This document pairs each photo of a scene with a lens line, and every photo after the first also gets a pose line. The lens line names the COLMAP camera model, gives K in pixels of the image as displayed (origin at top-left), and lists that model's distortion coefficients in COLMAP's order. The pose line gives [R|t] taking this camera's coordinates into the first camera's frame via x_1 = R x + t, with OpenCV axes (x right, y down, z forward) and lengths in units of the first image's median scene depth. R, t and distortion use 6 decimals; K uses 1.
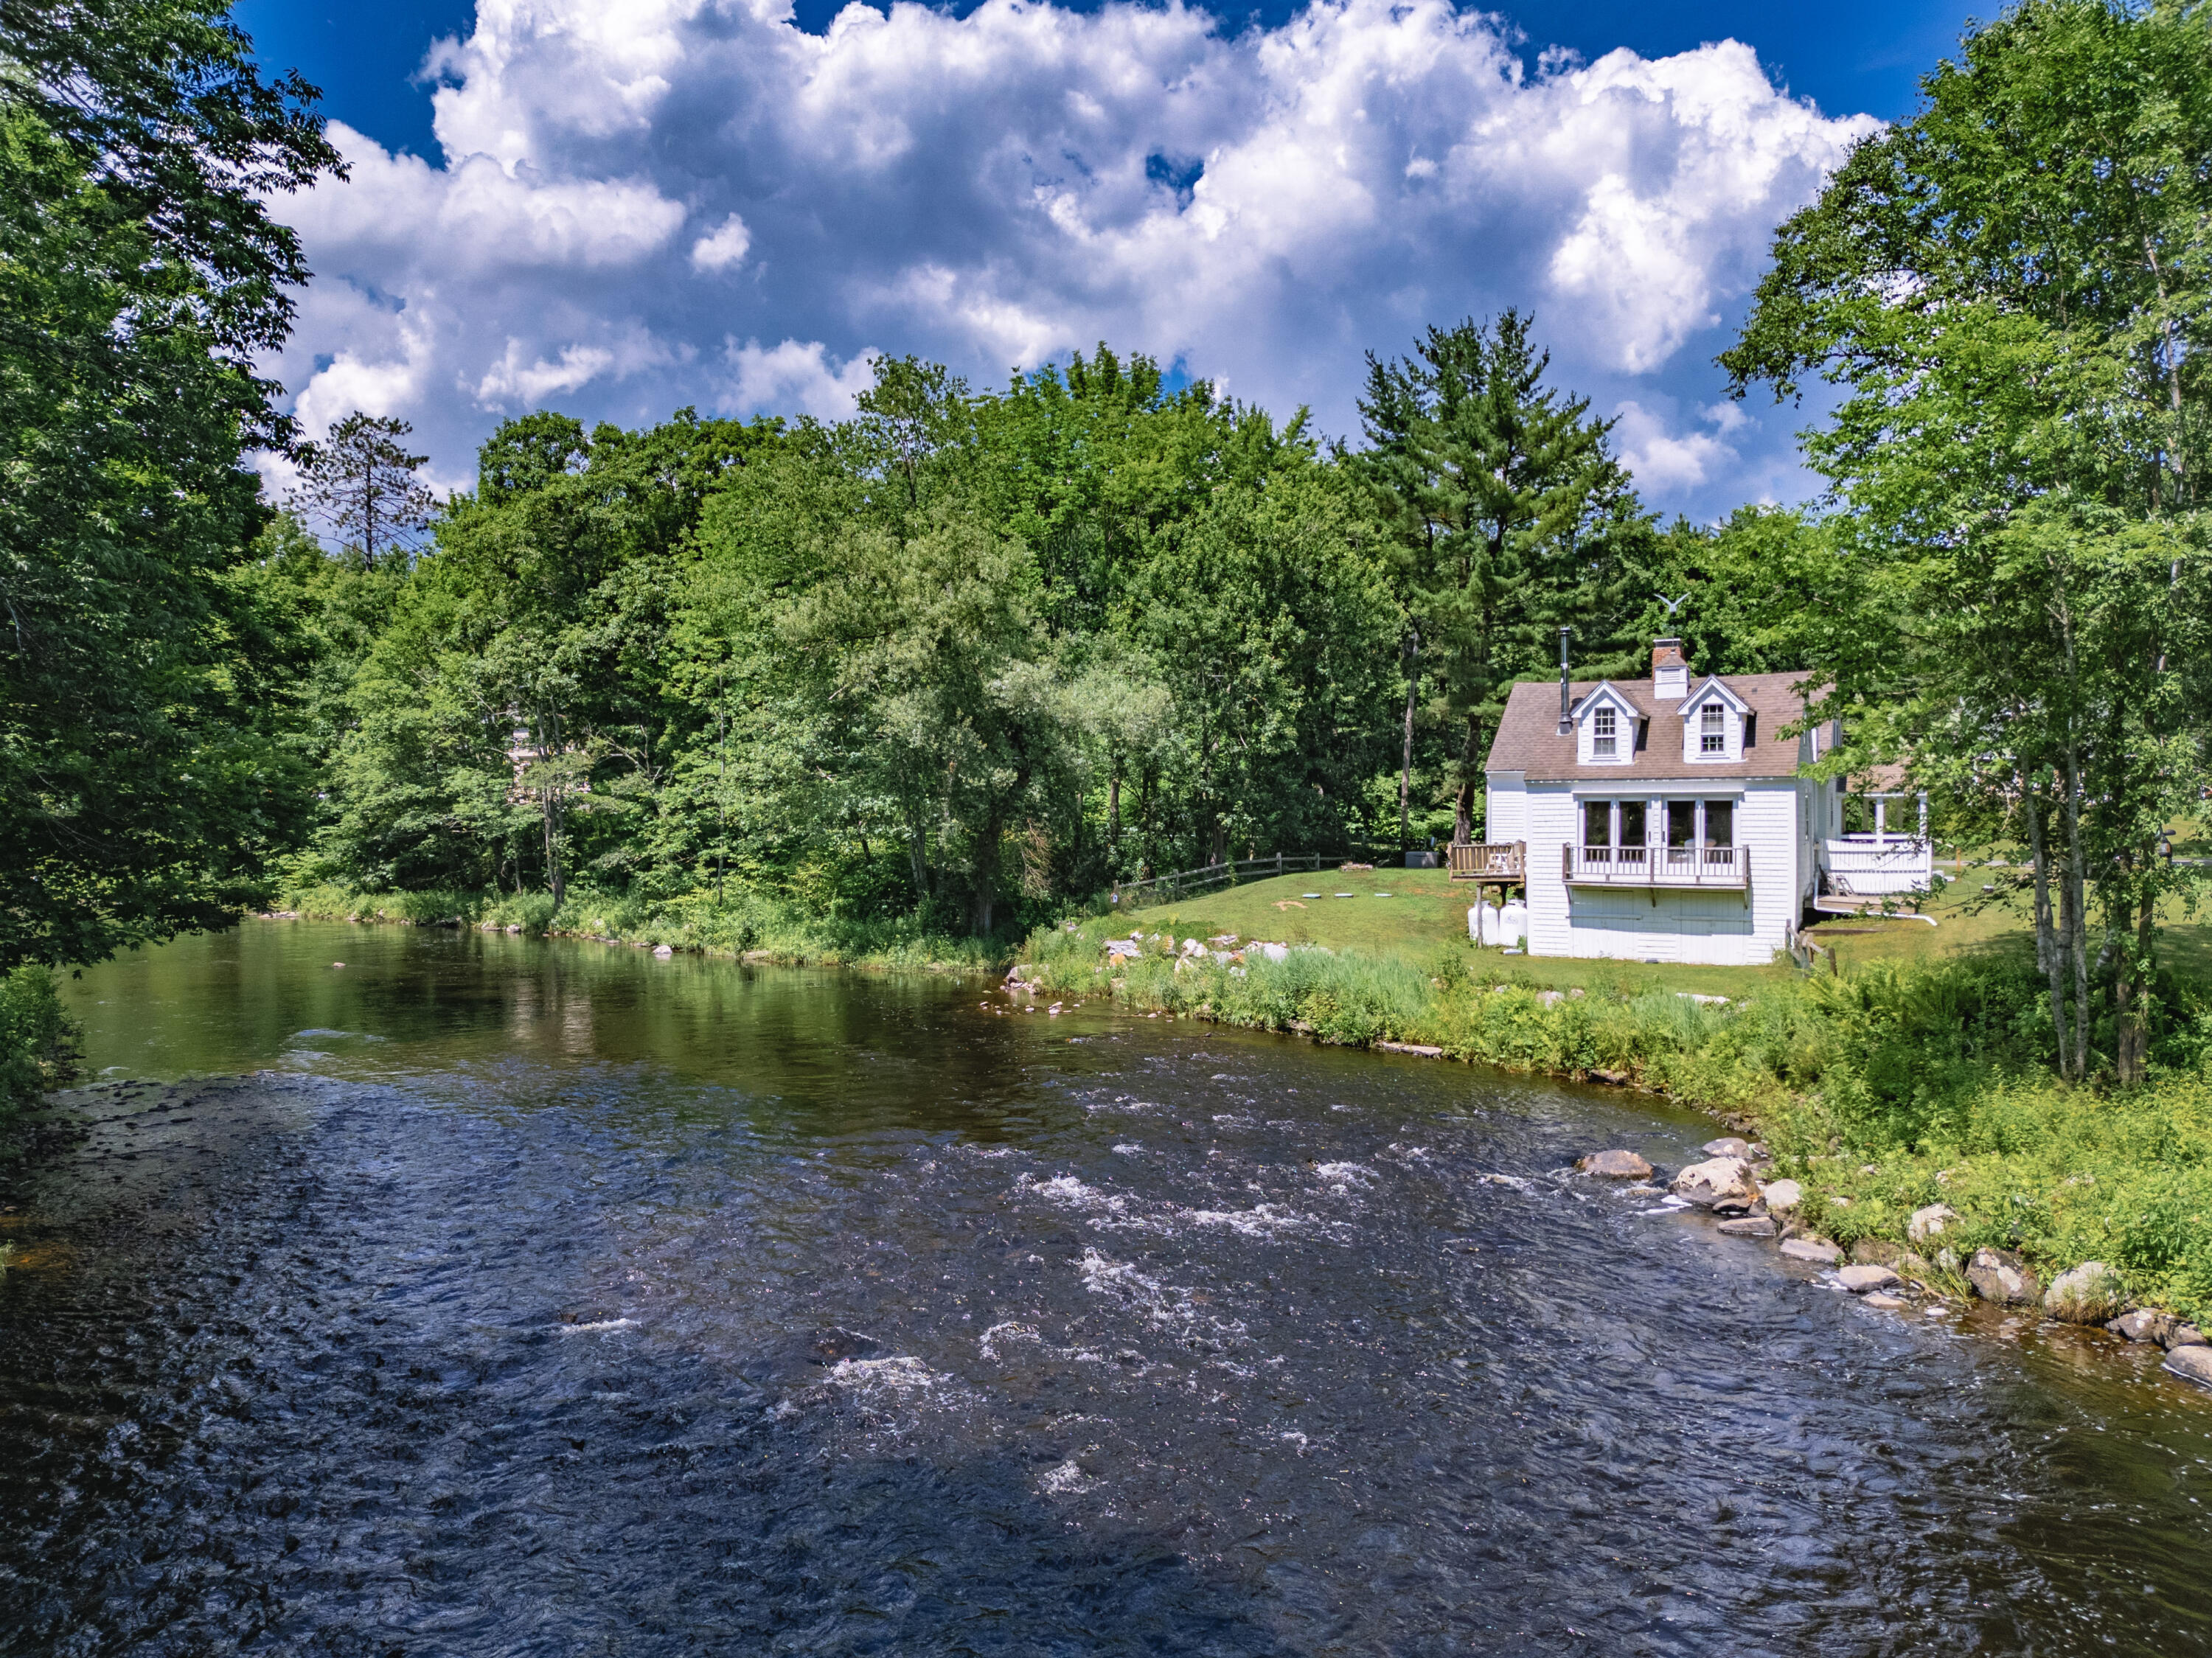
lens RADIAL K [[1577.8, 0, 1102.0], [0, 1577.8, 815.6], [0, 0, 1]] dist [0.052261, -0.066476]
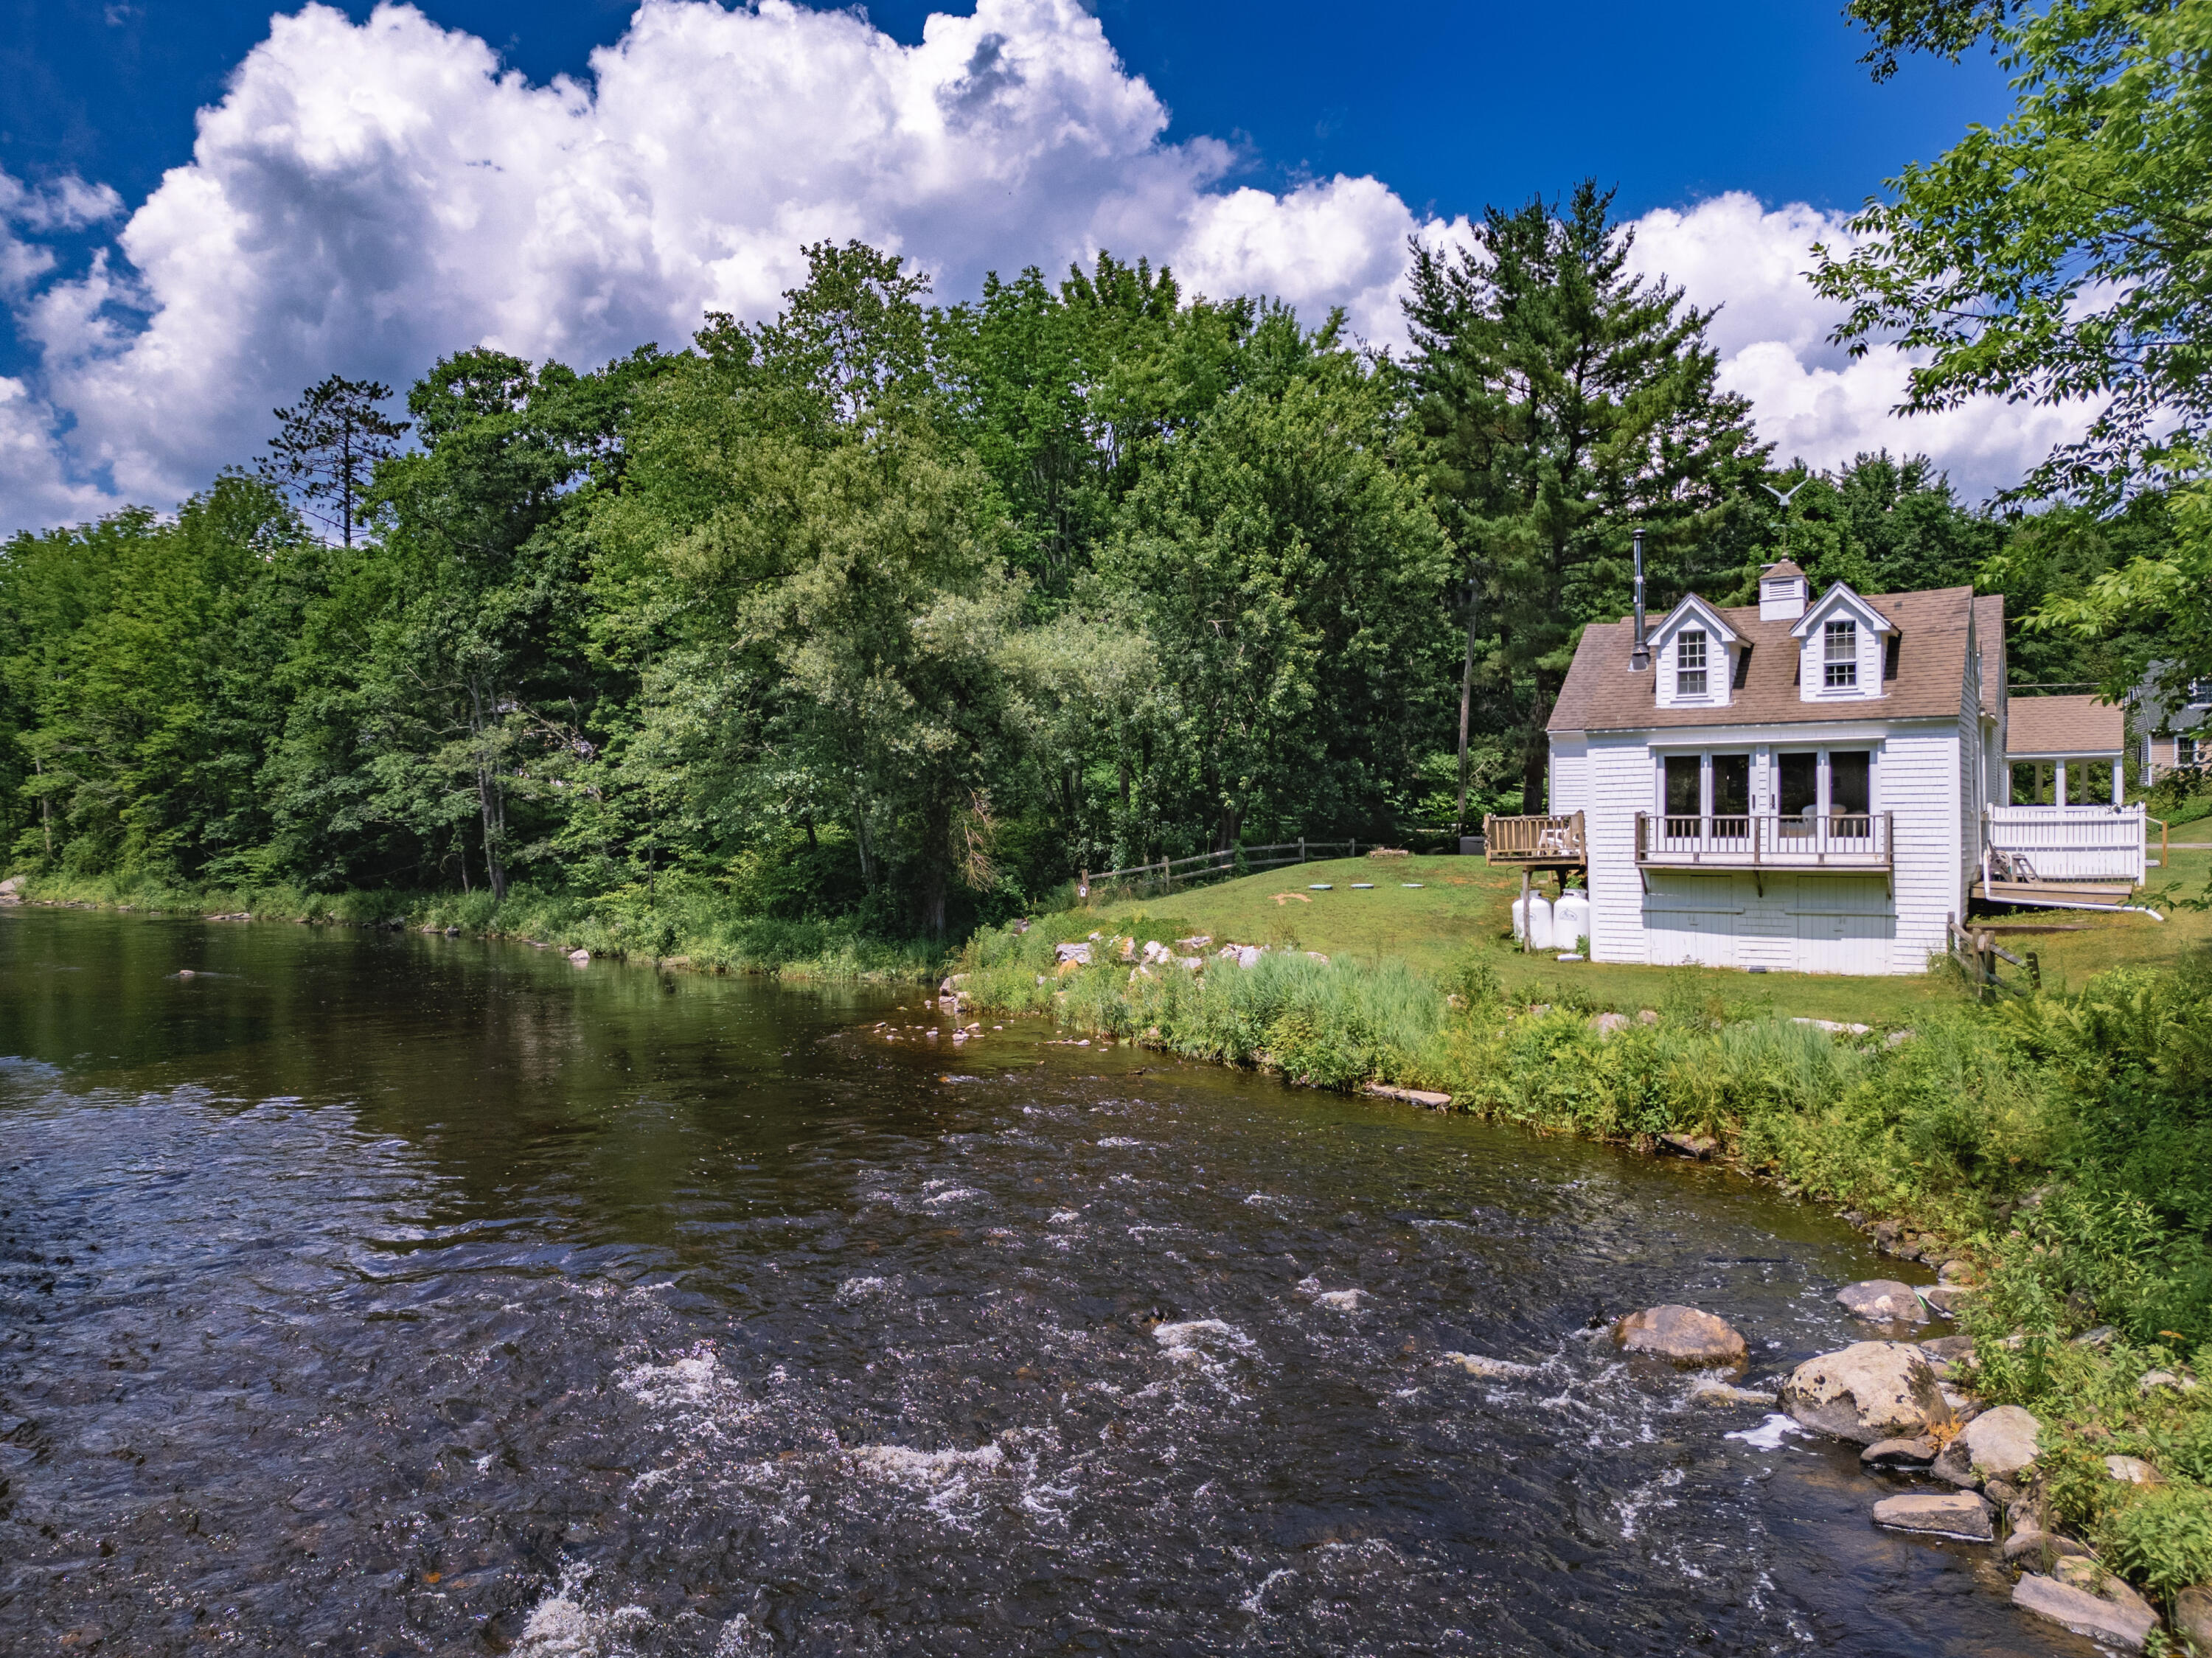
lens RADIAL K [[1577.8, 0, 1104.4], [0, 1577.8, 839.0], [0, 0, 1]] dist [0.052261, -0.066476]
pose [[0.998130, -0.005973, -0.060836, 0.072608], [0.006789, 0.999890, 0.013216, 0.015521], [0.060750, -0.013605, 0.998060, 0.199849]]
